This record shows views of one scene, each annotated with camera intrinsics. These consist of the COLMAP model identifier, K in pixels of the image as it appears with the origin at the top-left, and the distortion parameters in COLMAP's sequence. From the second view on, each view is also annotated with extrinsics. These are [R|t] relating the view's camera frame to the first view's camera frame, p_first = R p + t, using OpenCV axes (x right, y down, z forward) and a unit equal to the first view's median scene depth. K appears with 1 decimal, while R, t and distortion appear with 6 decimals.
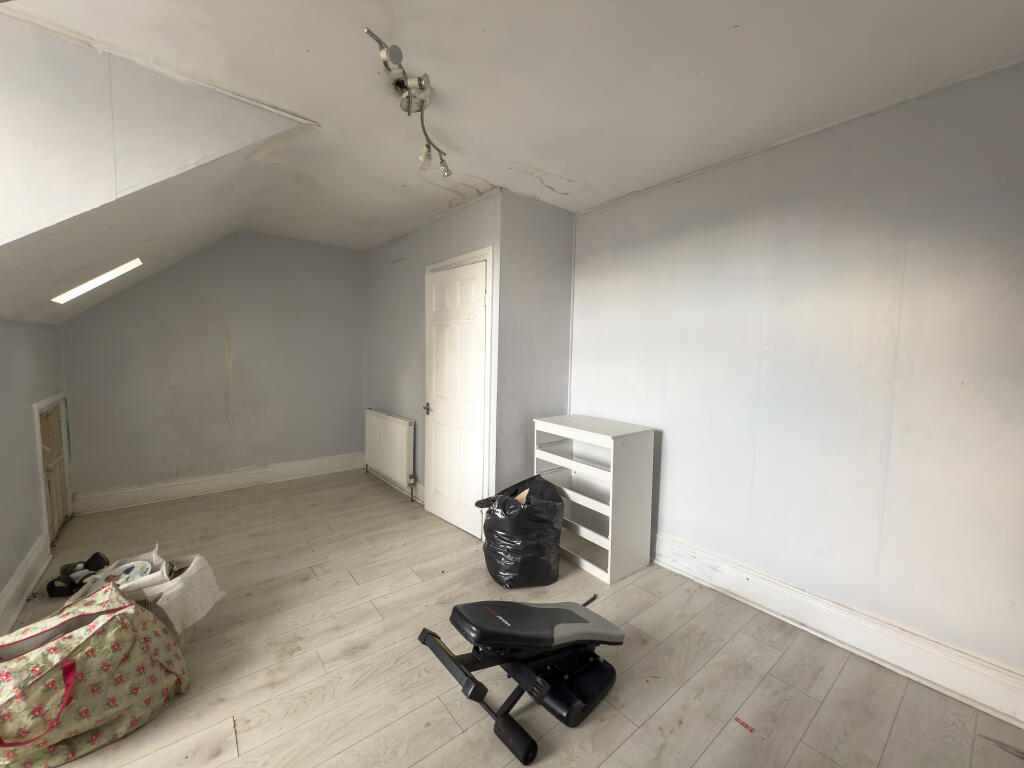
lens RADIAL K [[410.1, 0, 511.5], [0, 410.1, 384.5], [0, 0, 1]] dist [-0.002283, -0.000178]
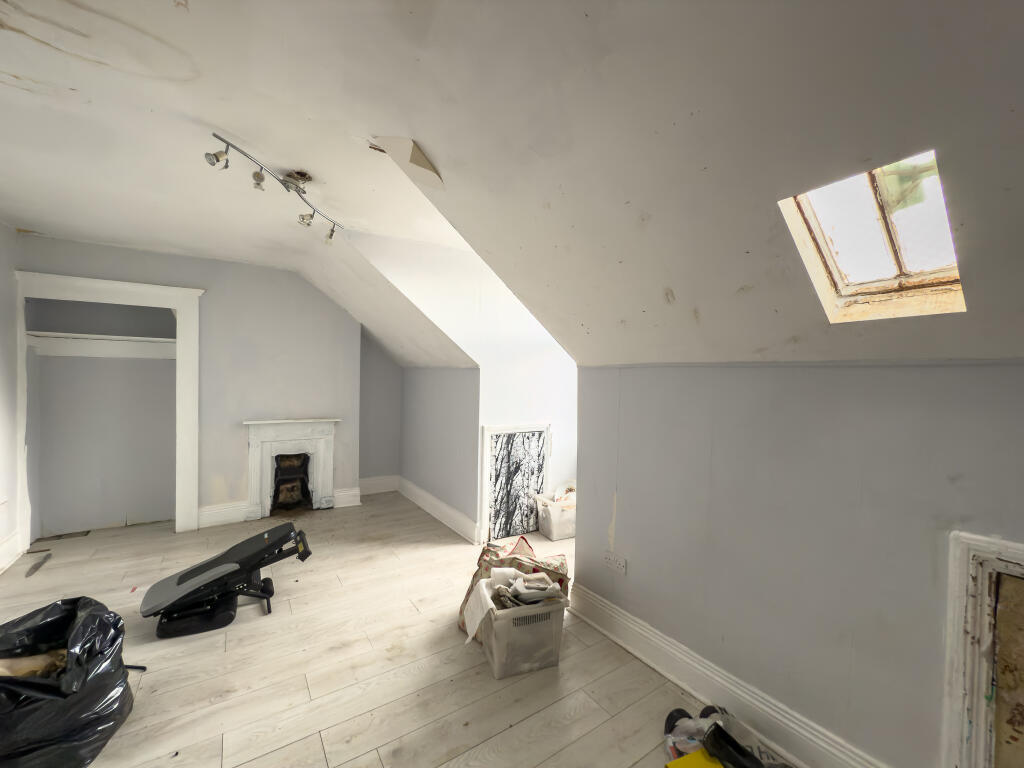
lens RADIAL K [[410.1, 0, 511.5], [0, 410.1, 384.5], [0, 0, 1]] dist [-0.002283, -0.000178]
pose [[-0.996252, -0.036462, 0.078442, -0.777720], [-0.028722, 0.994808, 0.097635, -0.175054], [-0.081595, 0.095016, -0.992126, 1.710661]]
